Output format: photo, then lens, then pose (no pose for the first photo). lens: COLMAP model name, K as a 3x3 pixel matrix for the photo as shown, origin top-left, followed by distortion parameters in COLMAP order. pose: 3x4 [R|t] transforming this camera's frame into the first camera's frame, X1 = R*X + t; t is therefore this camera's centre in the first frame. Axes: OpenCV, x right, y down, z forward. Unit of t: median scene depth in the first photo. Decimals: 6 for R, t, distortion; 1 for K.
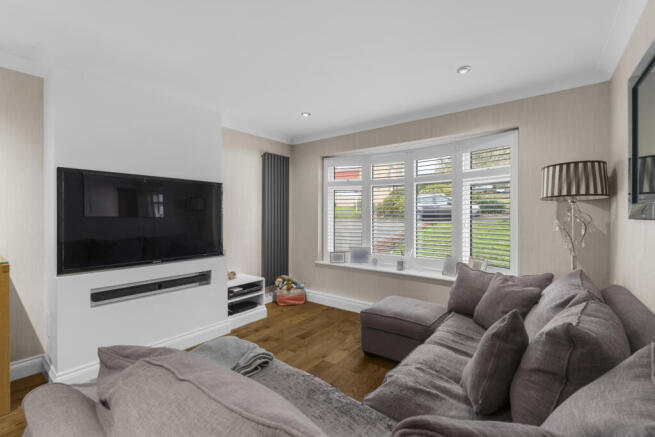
lens RADIAL K [[287.9, 0, 326.9], [0, 287.9, 216.2], [0, 0, 1]] dist [-0.000751, -0.000195]
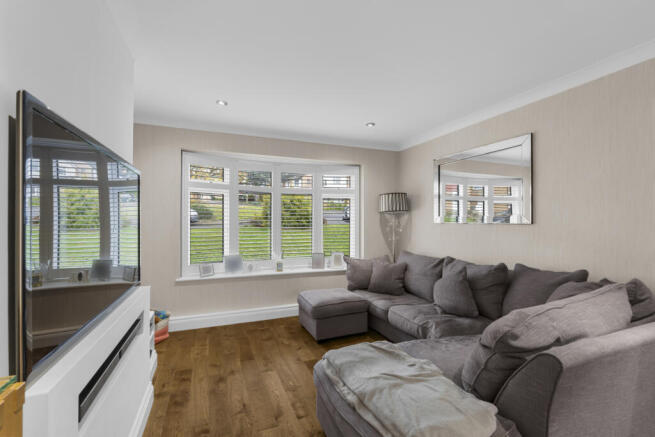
lens RADIAL K [[287.9, 0, 326.9], [0, 287.9, 216.2], [0, 0, 1]] dist [-0.000751, -0.000195]
pose [[0.513668, 0.015602, 0.857847, -0.604075], [0.001359, 0.999819, -0.018997, -0.002371], [-0.857988, 0.010924, 0.513554, 0.272807]]
